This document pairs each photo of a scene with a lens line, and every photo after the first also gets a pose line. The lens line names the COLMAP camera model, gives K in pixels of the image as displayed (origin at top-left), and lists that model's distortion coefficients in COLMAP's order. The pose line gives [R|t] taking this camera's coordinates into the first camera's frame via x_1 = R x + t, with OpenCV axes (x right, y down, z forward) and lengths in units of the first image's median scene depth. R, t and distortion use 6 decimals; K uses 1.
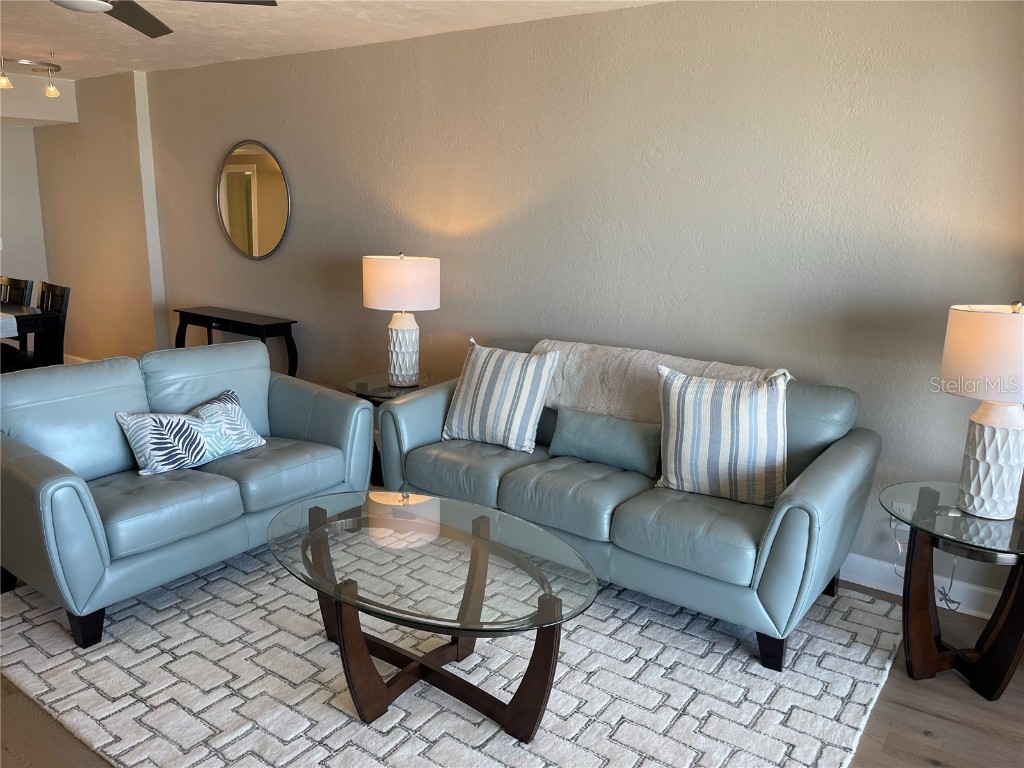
lens RADIAL K [[766.1, 0, 508.5], [0, 766.1, 388.5], [0, 0, 1]] dist [0.065961, -0.084748]
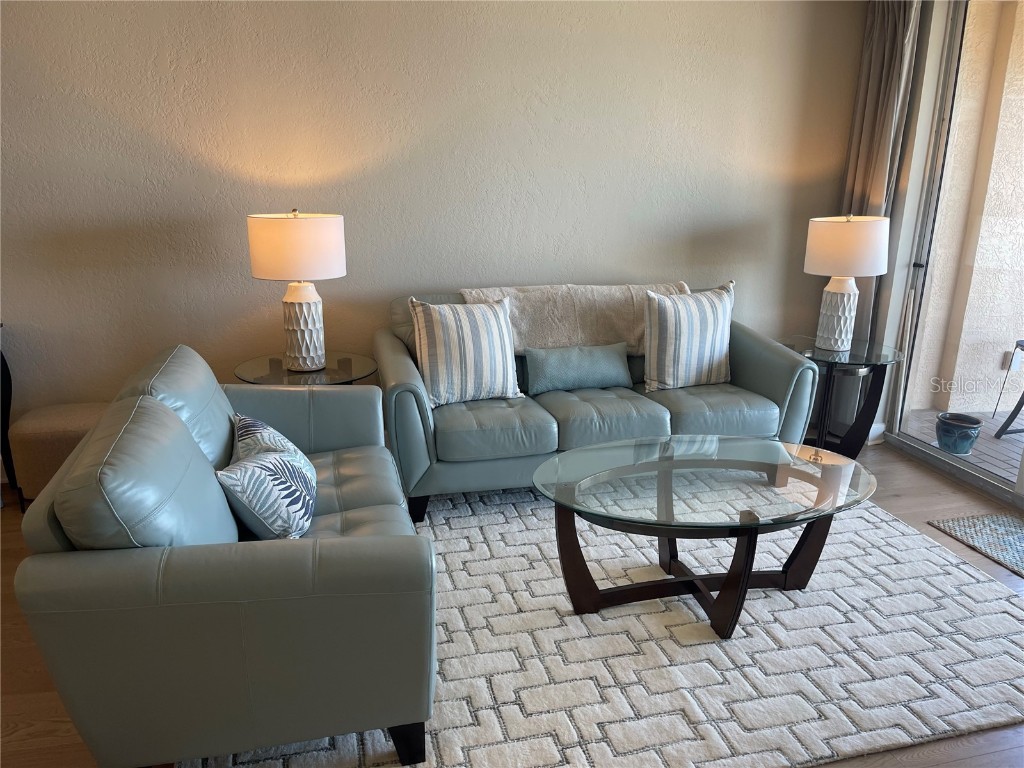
lens RADIAL K [[766.1, 0, 505.9], [0, 766.1, 384.4], [0, 0, 1]] dist [0.065961, -0.084748]
pose [[0.637239, -0.225956, 0.736797, -0.797568], [0.170769, 0.973686, 0.150910, -0.098945], [-0.751508, 0.029656, 0.659057, 0.359472]]
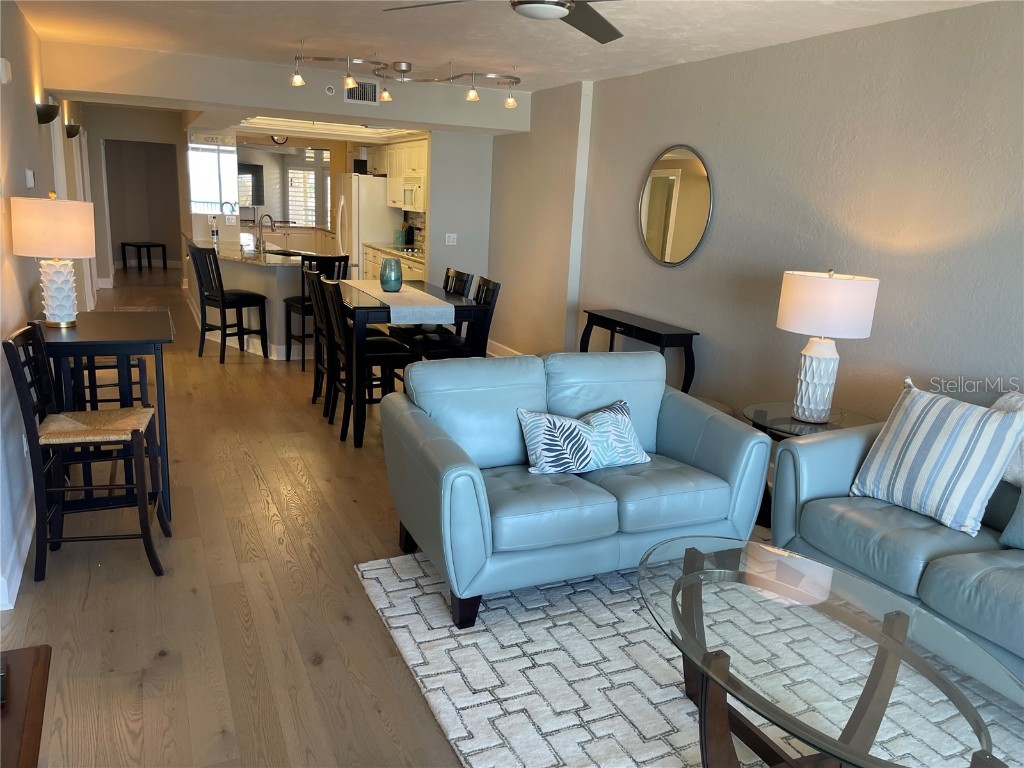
lens RADIAL K [[766.1, 0, 508.1], [0, 766.1, 390.9], [0, 0, 1]] dist [0.065961, -0.084748]
pose [[0.870034, 0.137357, -0.473470, -0.030724], [-0.139060, 0.989779, 0.031610, -0.022508], [0.472972, 0.038339, 0.880243, 0.079667]]
